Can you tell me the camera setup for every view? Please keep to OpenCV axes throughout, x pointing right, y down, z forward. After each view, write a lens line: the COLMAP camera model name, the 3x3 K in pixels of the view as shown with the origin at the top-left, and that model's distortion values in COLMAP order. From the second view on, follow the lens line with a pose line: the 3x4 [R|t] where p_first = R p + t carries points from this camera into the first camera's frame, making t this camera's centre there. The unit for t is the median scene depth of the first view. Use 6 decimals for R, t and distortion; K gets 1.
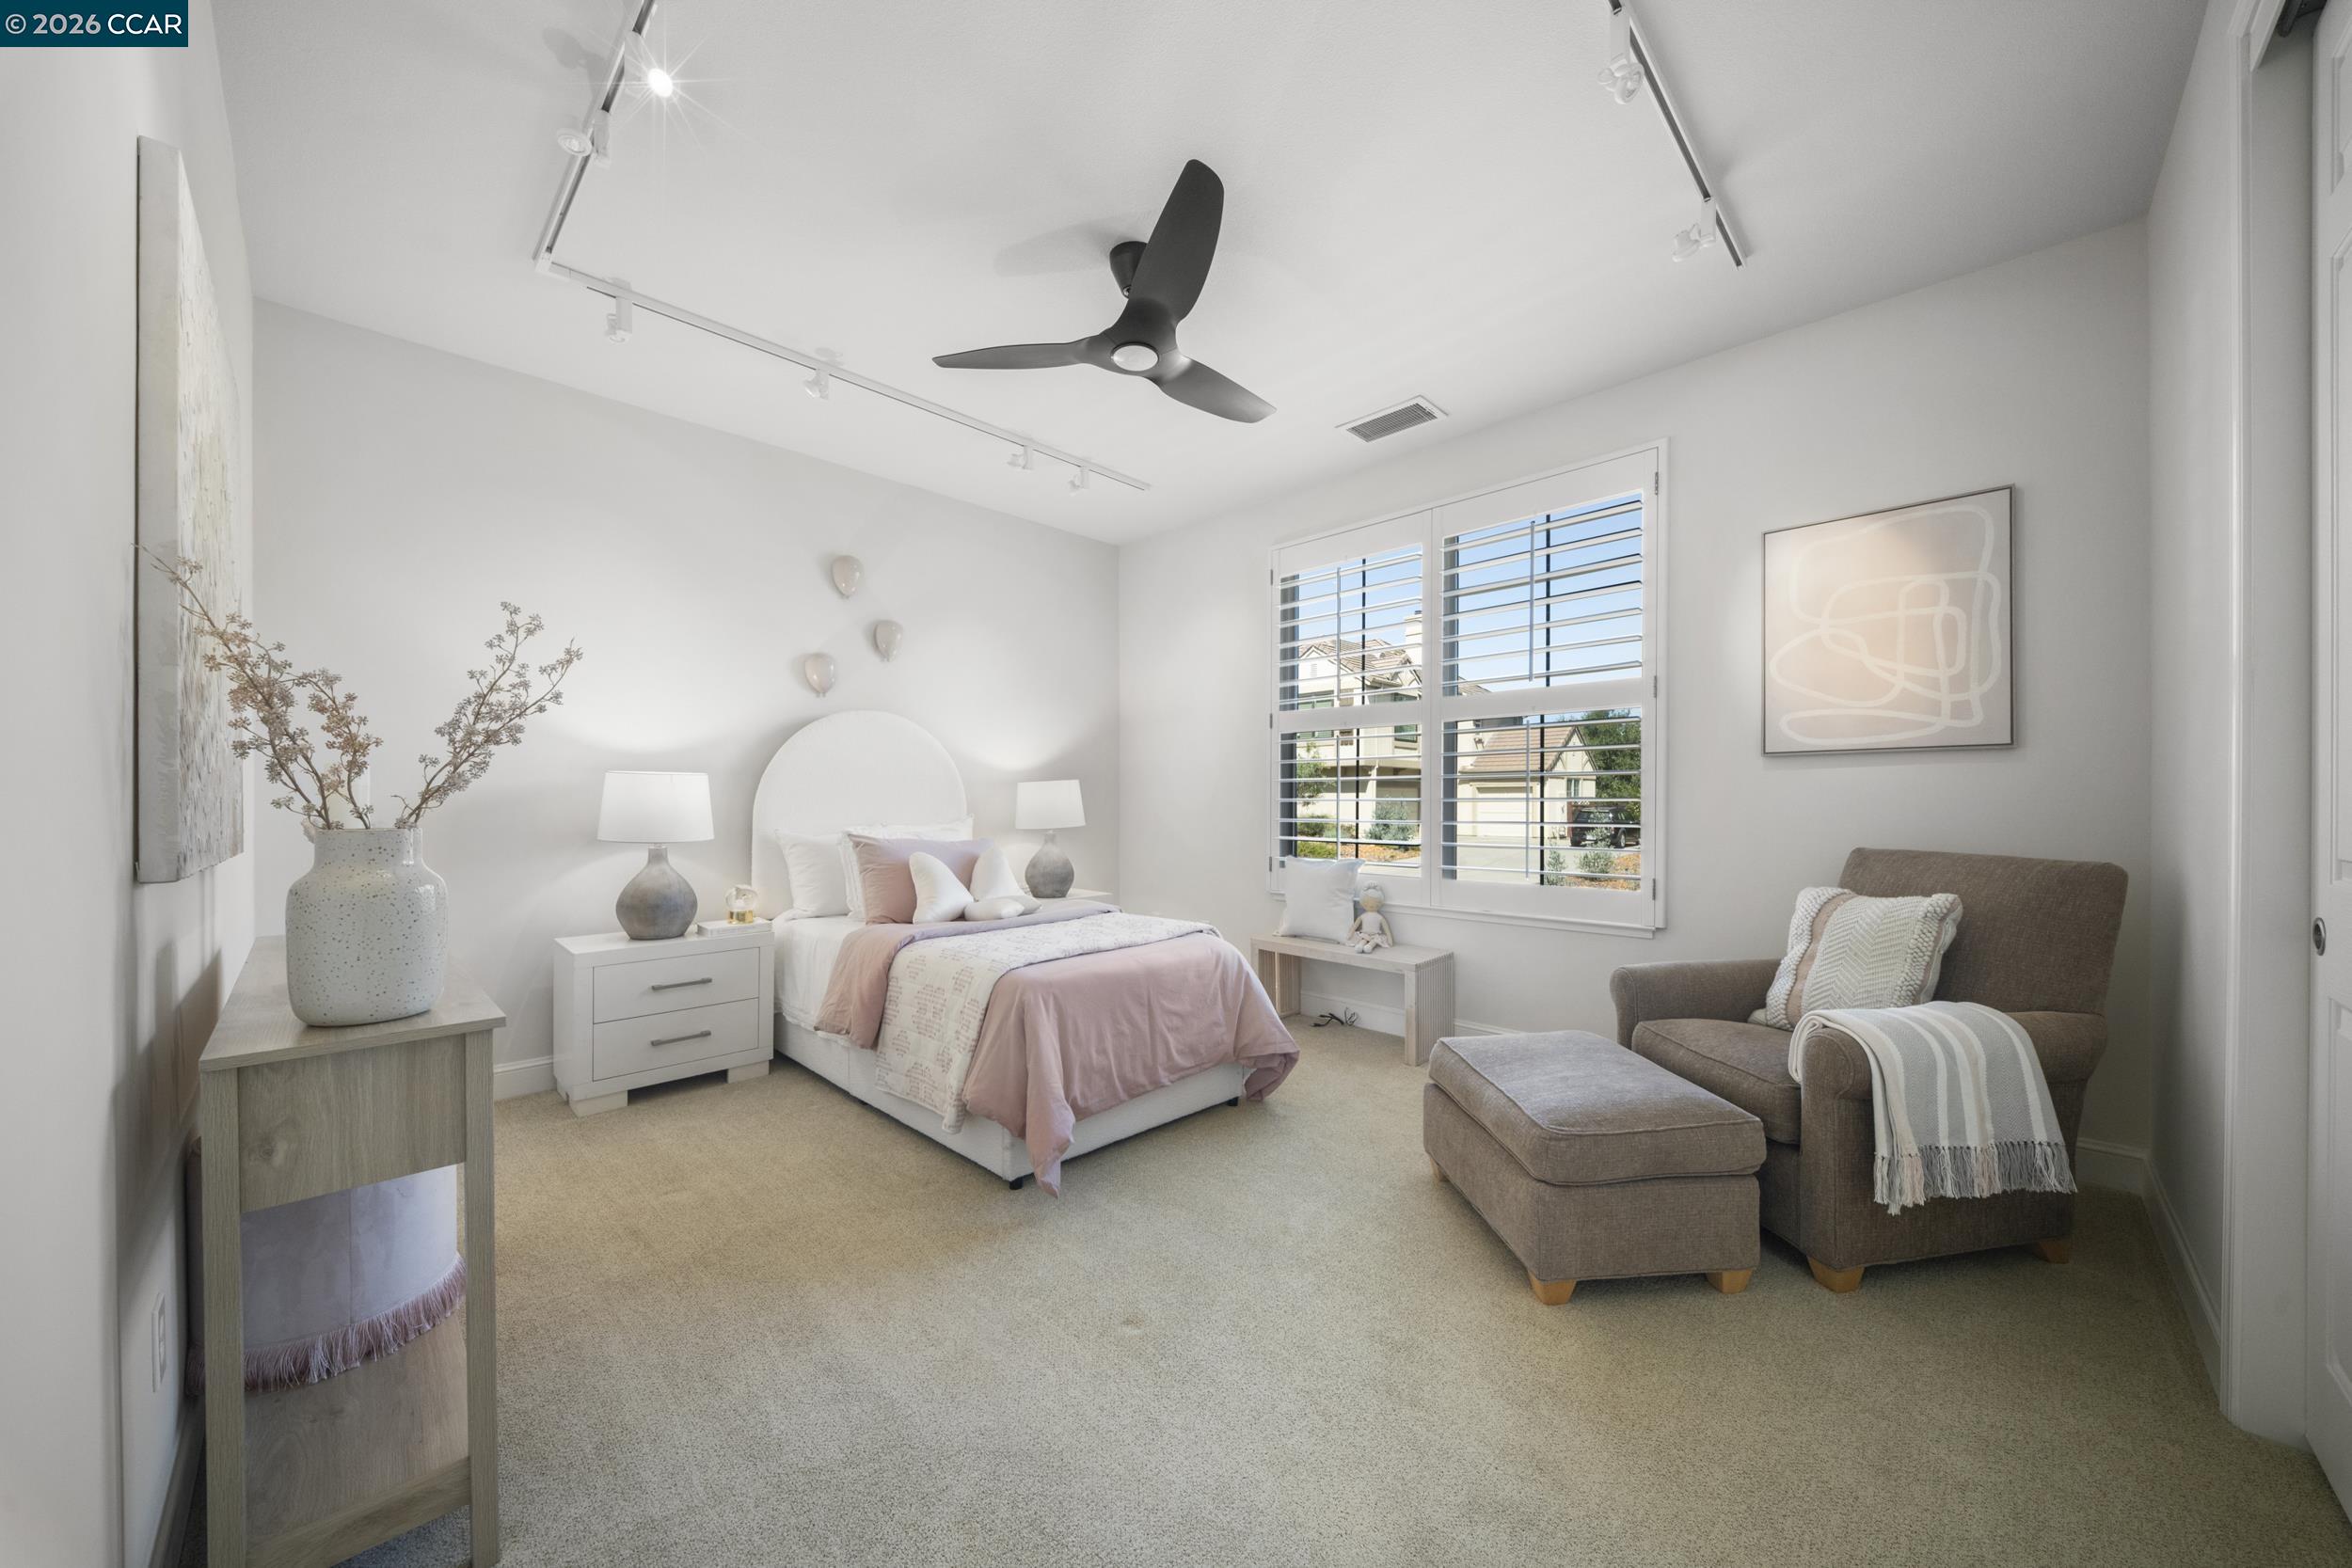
lens RADIAL K [[826.9, 0, 1184.4], [0, 826.9, 793.7], [0, 0, 1]] dist [0.002262, -0.002528]
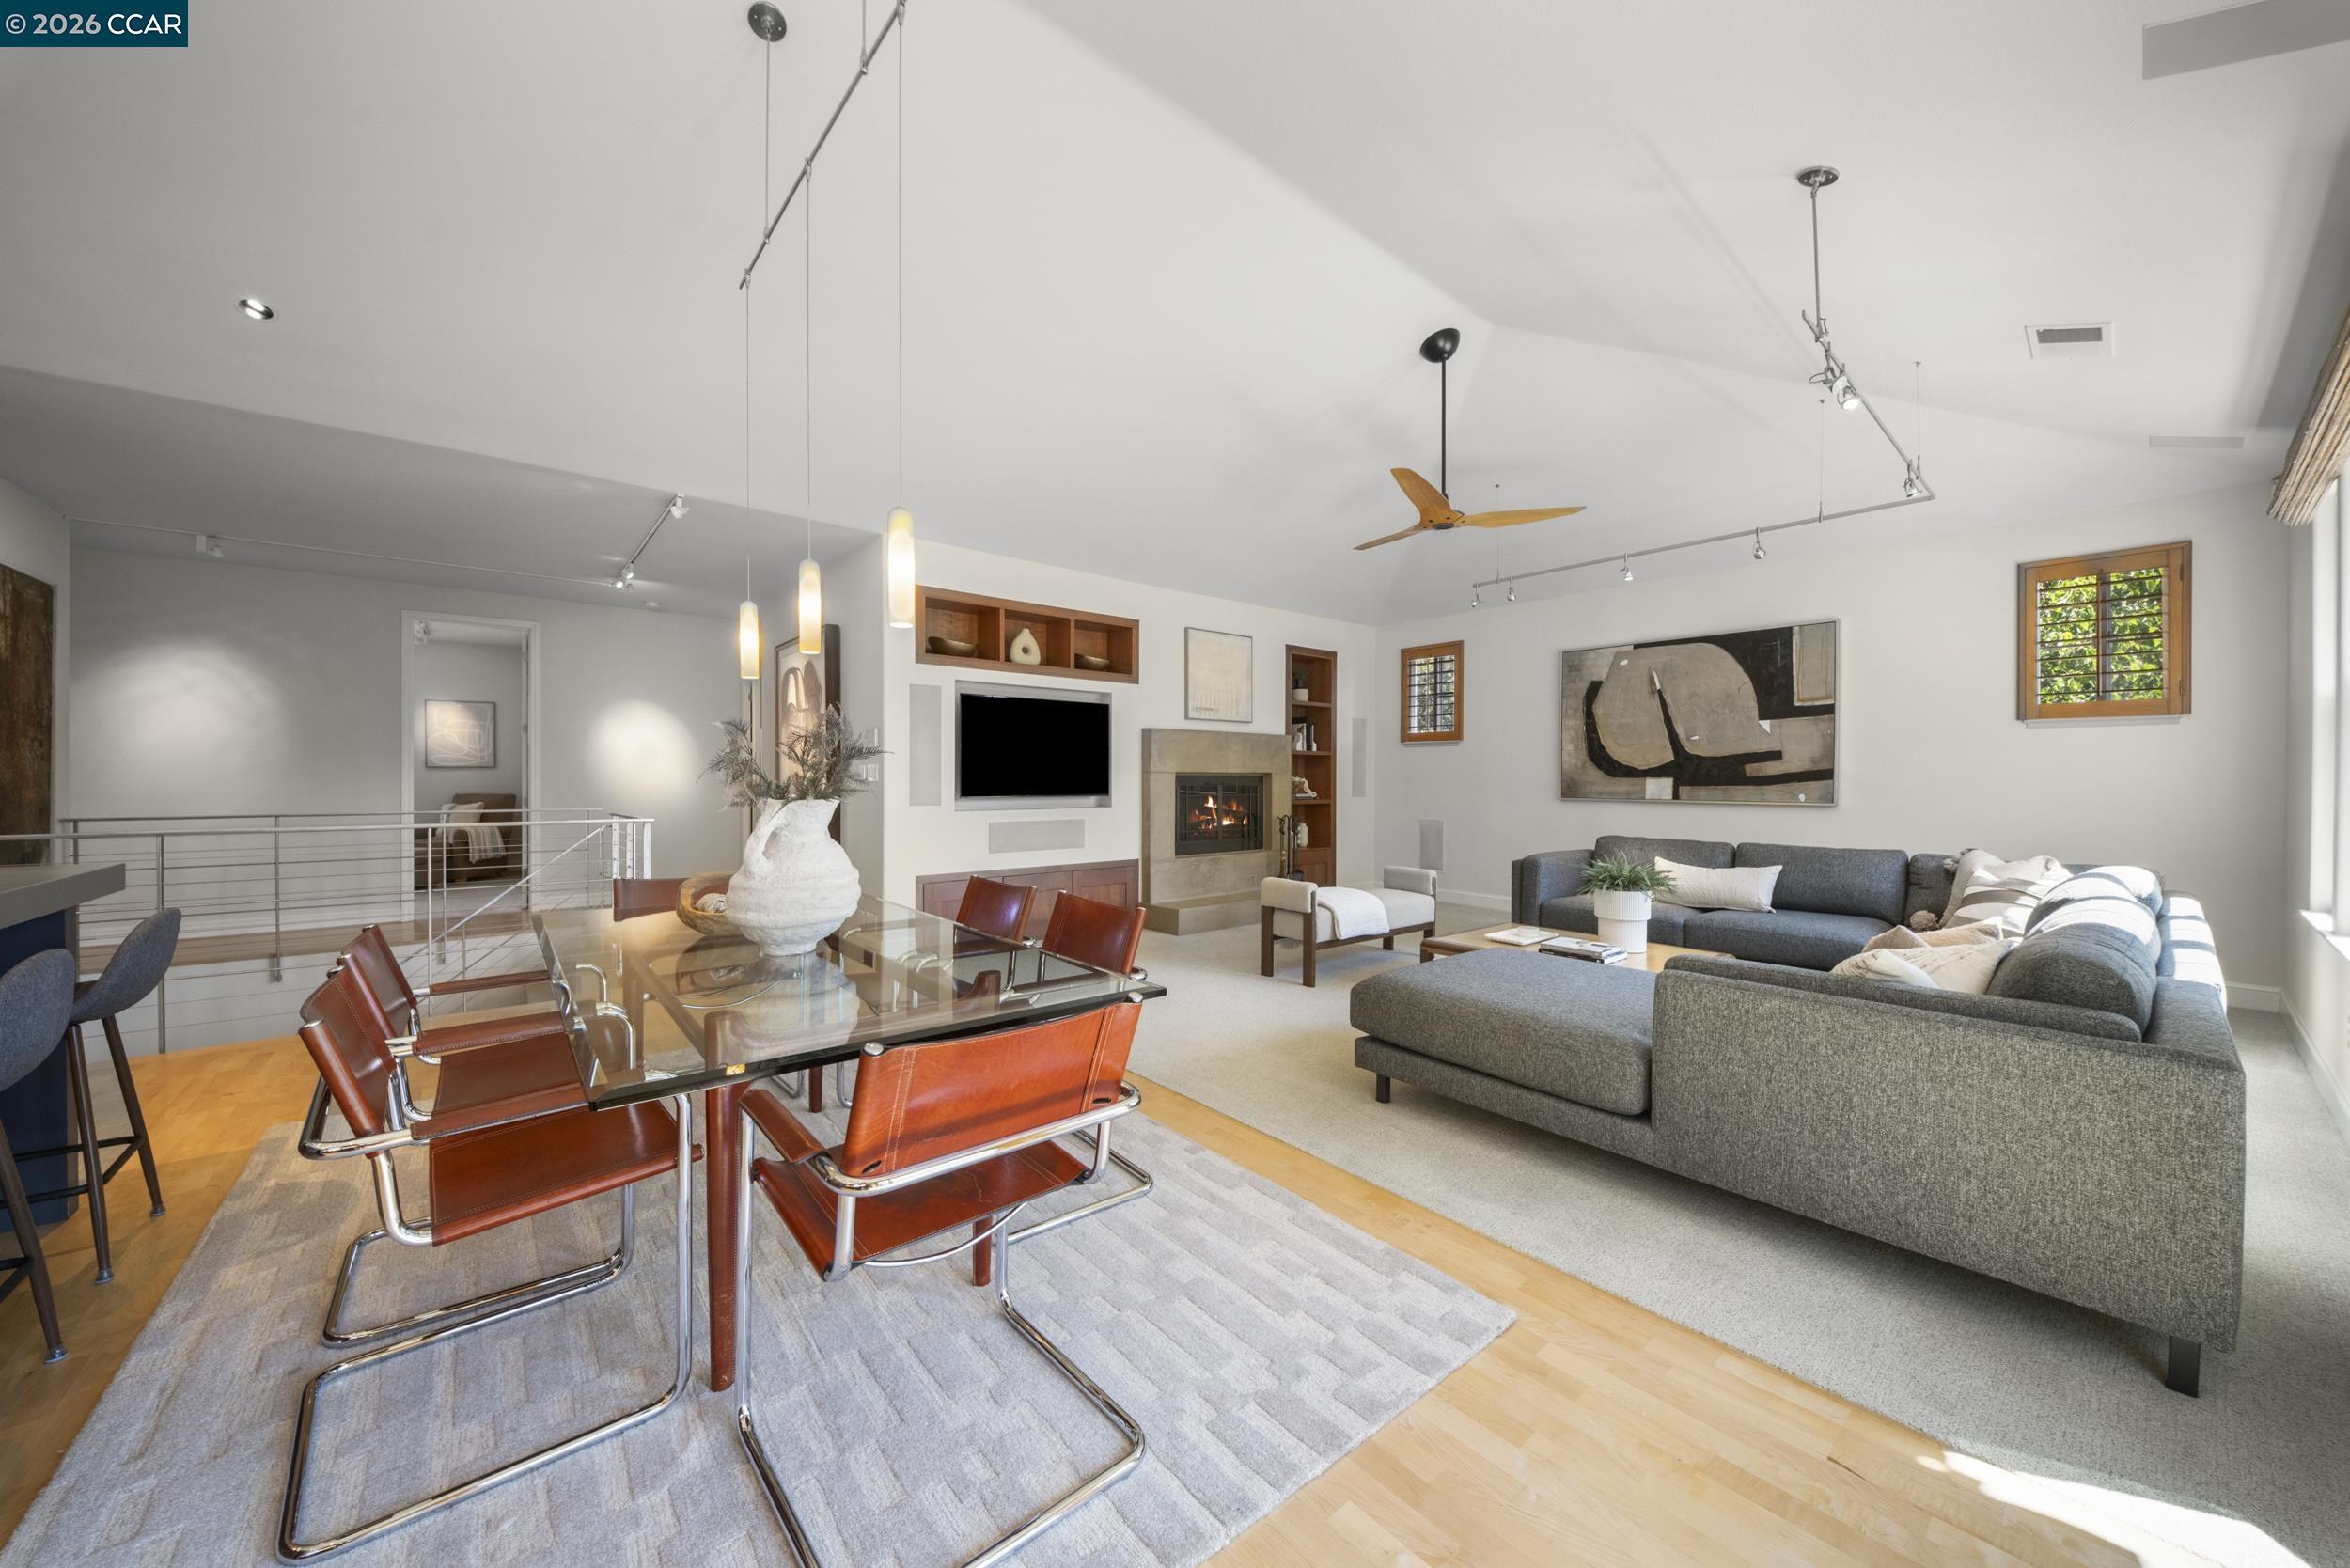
lens RADIAL K [[826.4, 0, 1175.2], [0, 826.4, 789.0], [0, 0, 1]] dist [0.002262, -0.002528]
pose [[0.104549, -0.012419, 0.994442, -2.670875], [0.001207, 0.999923, 0.012360, 0.006944], [-0.994519, -0.000092, 0.104556, -2.731162]]
